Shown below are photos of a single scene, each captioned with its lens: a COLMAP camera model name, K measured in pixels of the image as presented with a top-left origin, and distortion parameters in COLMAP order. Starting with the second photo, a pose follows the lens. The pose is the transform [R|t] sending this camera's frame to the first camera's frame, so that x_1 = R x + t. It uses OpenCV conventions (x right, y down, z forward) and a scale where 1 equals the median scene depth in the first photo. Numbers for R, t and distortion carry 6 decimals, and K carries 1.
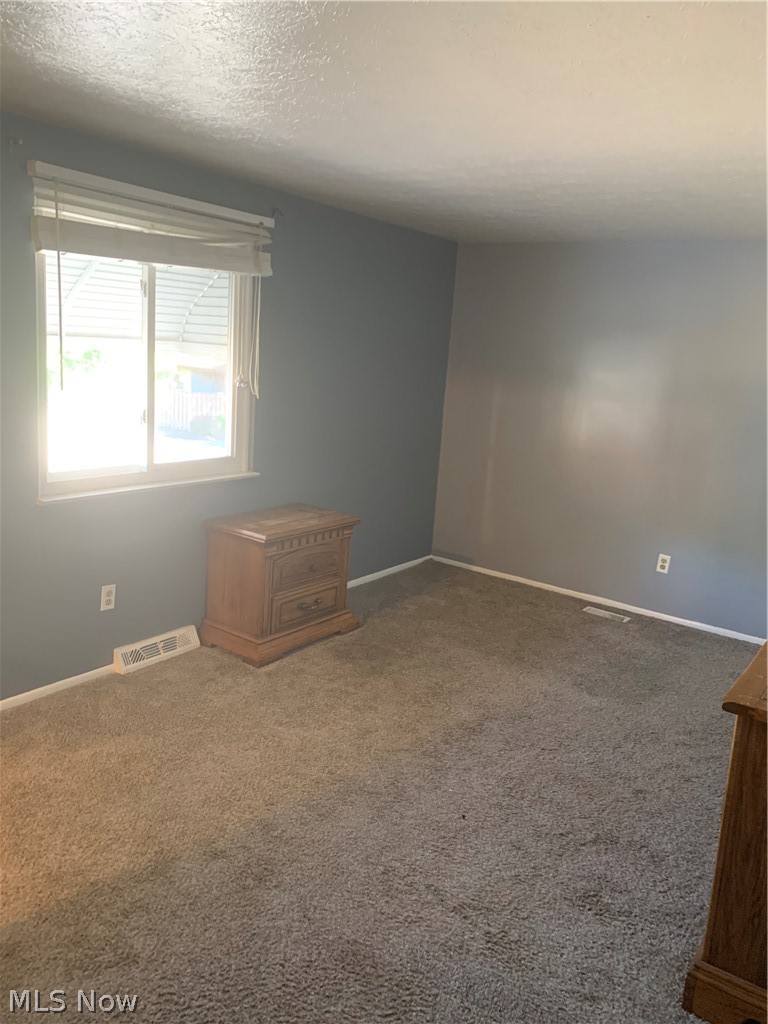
lens RADIAL K [[801.3, 0, 388.4], [0, 801.3, 509.5], [0, 0, 1]] dist [0.051419, -0.011206]
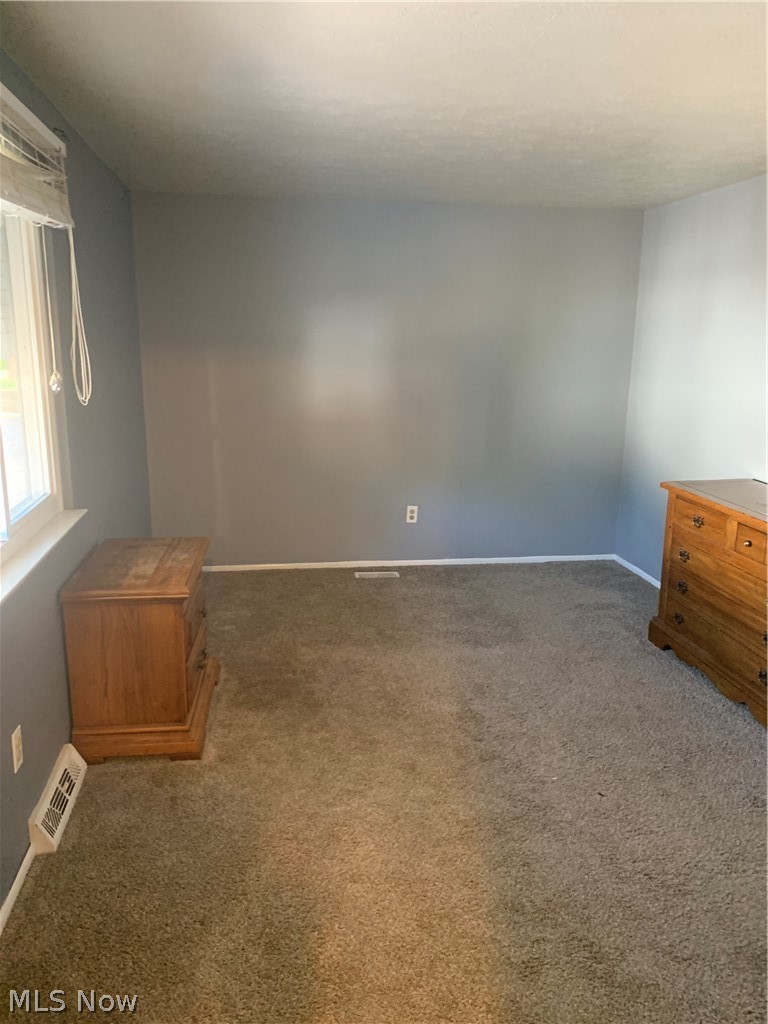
lens RADIAL K [[780.0, 0, 381.1], [0, 780.0, 534.0], [0, 0, 1]] dist [0.004415, 0.000656]
pose [[0.723294, -0.236363, 0.648828, -0.424672], [0.185670, 0.971561, 0.146953, -0.077811], [-0.665111, 0.014178, 0.746610, 0.304682]]
